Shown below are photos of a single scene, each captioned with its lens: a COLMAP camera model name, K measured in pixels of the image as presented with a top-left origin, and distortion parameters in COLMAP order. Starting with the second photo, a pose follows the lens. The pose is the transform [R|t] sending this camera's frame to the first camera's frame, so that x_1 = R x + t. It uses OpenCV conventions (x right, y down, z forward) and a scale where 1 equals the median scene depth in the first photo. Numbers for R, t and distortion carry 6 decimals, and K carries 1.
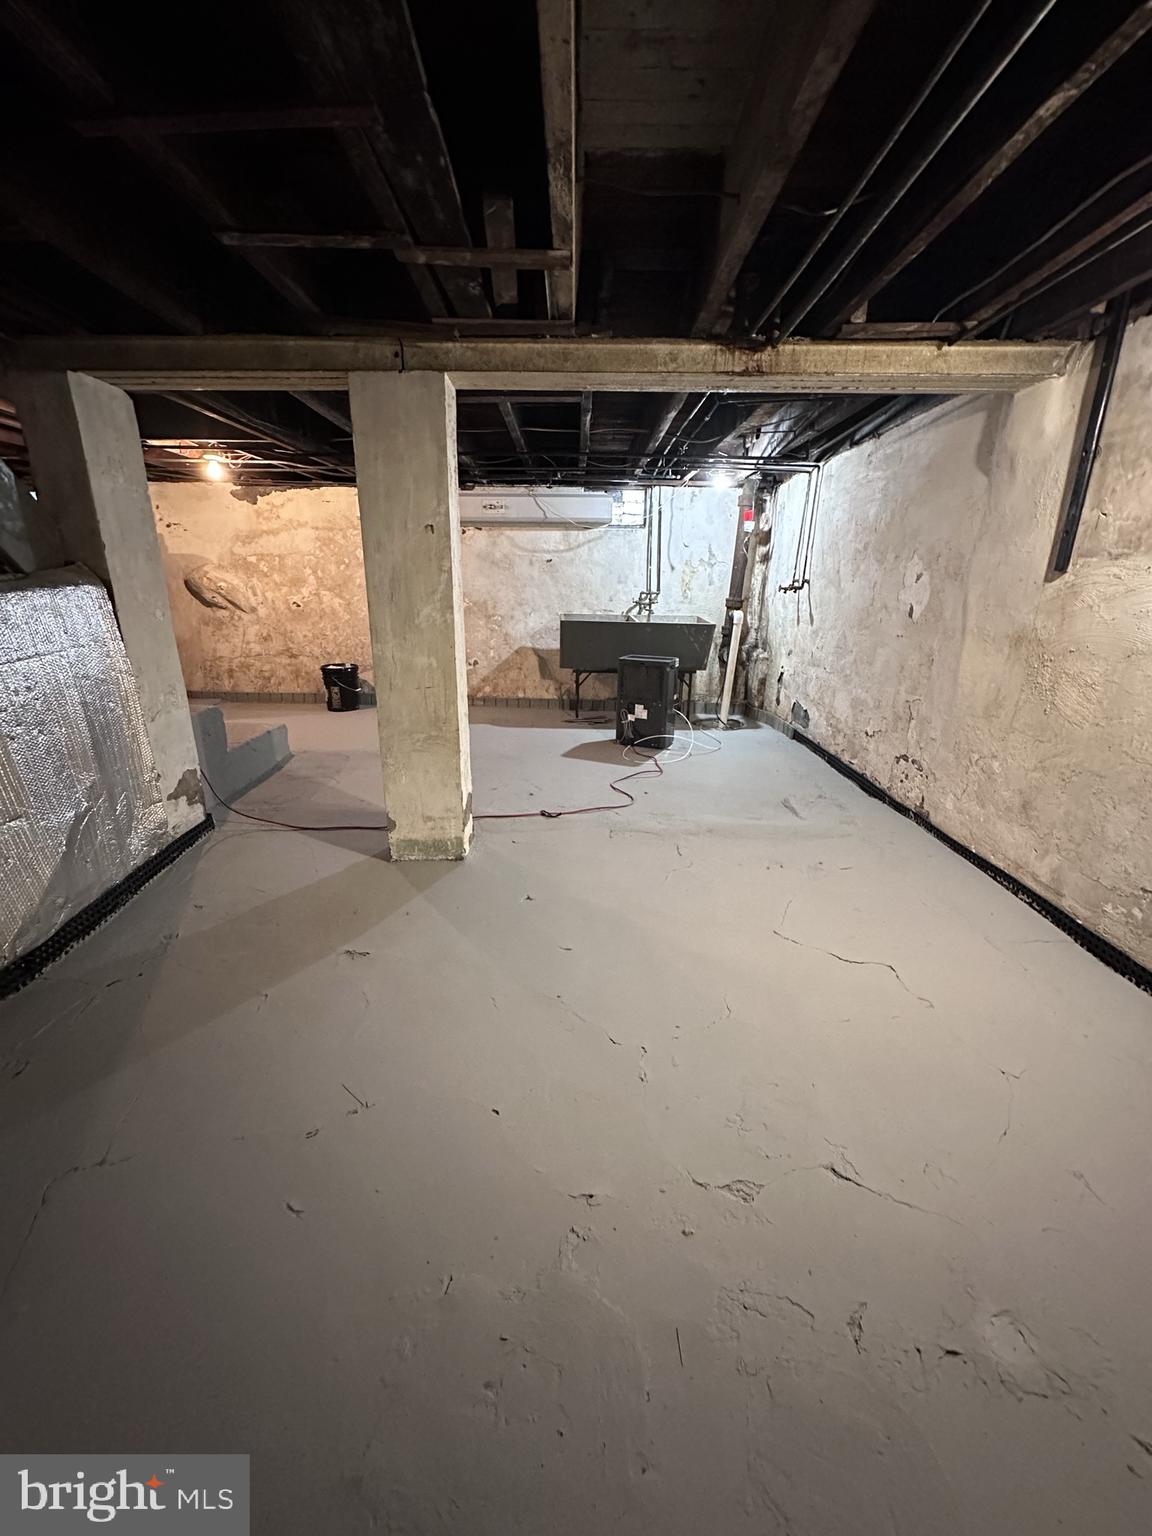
lens RADIAL K [[611.6, 0, 579.5], [0, 611.6, 770.4], [0, 0, 1]] dist [-0.000927, 0.001644]
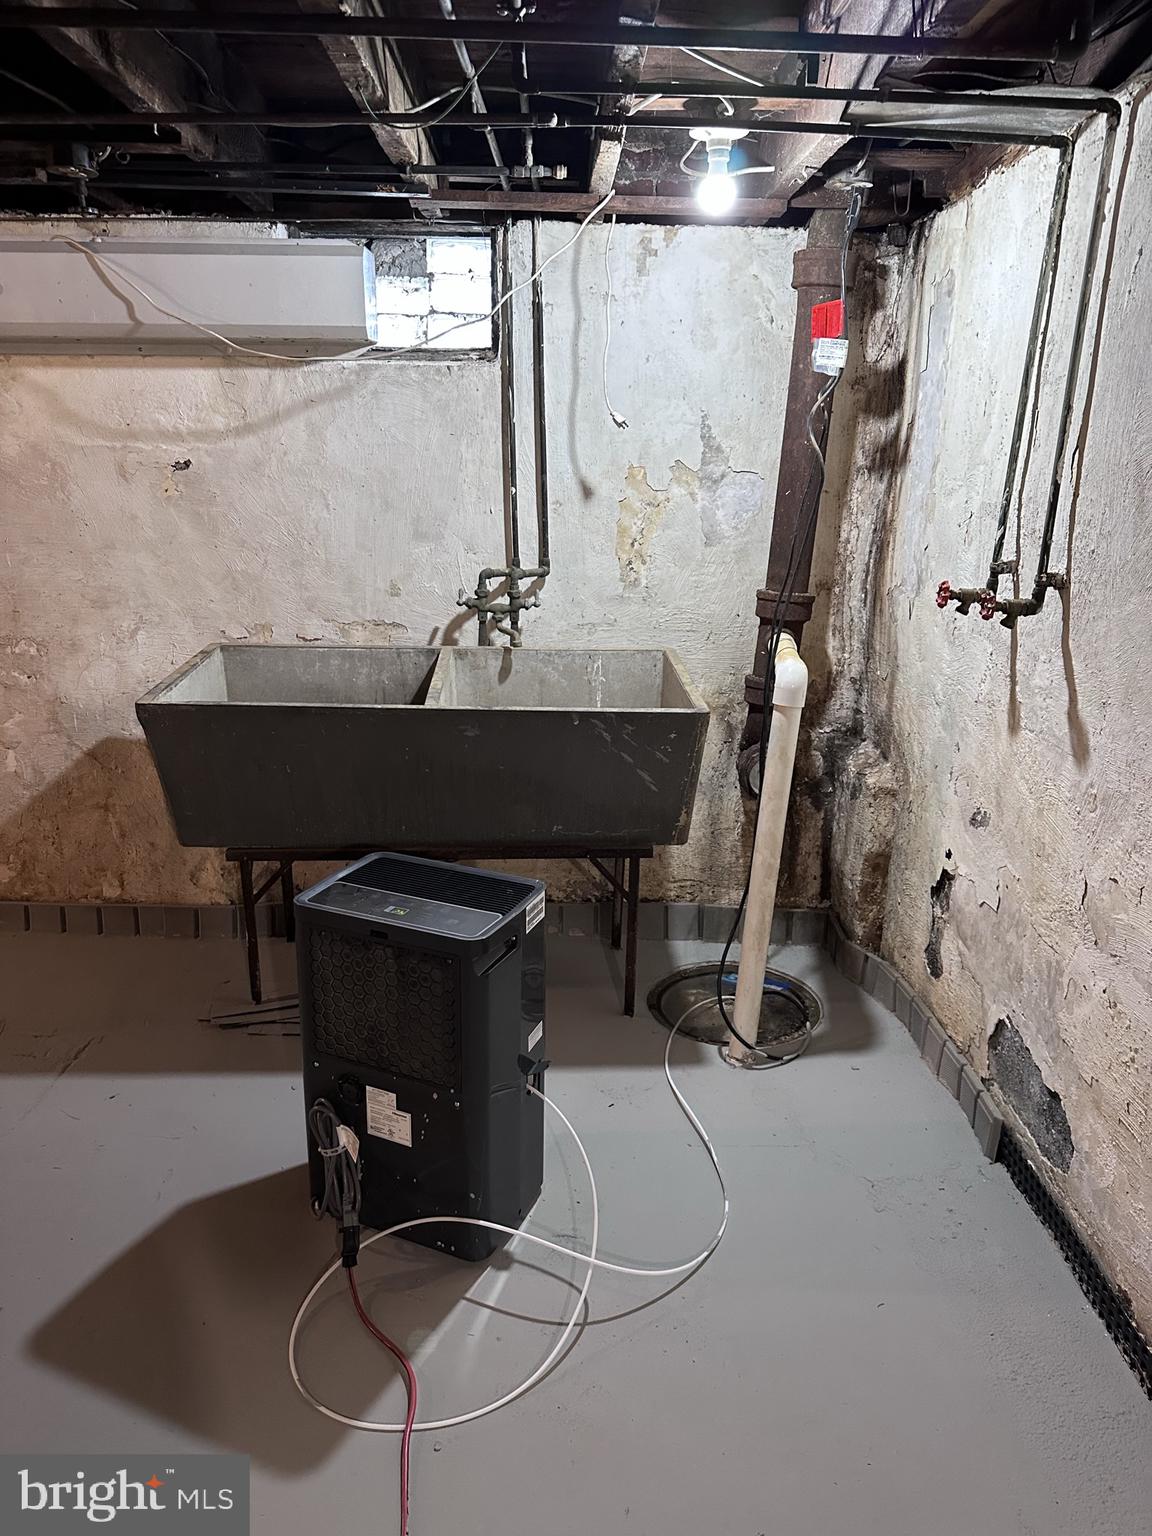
lens RADIAL K [[1078.0, 0, 575.2], [0, 1078.0, 773.1], [0, 0, 1]] dist [0.047956, -0.019435]
pose [[0.999746, -0.005925, 0.021728, 0.134808], [0.006027, 0.999971, -0.004630, -0.186953], [-0.021700, 0.004759, 0.999753, 0.455676]]
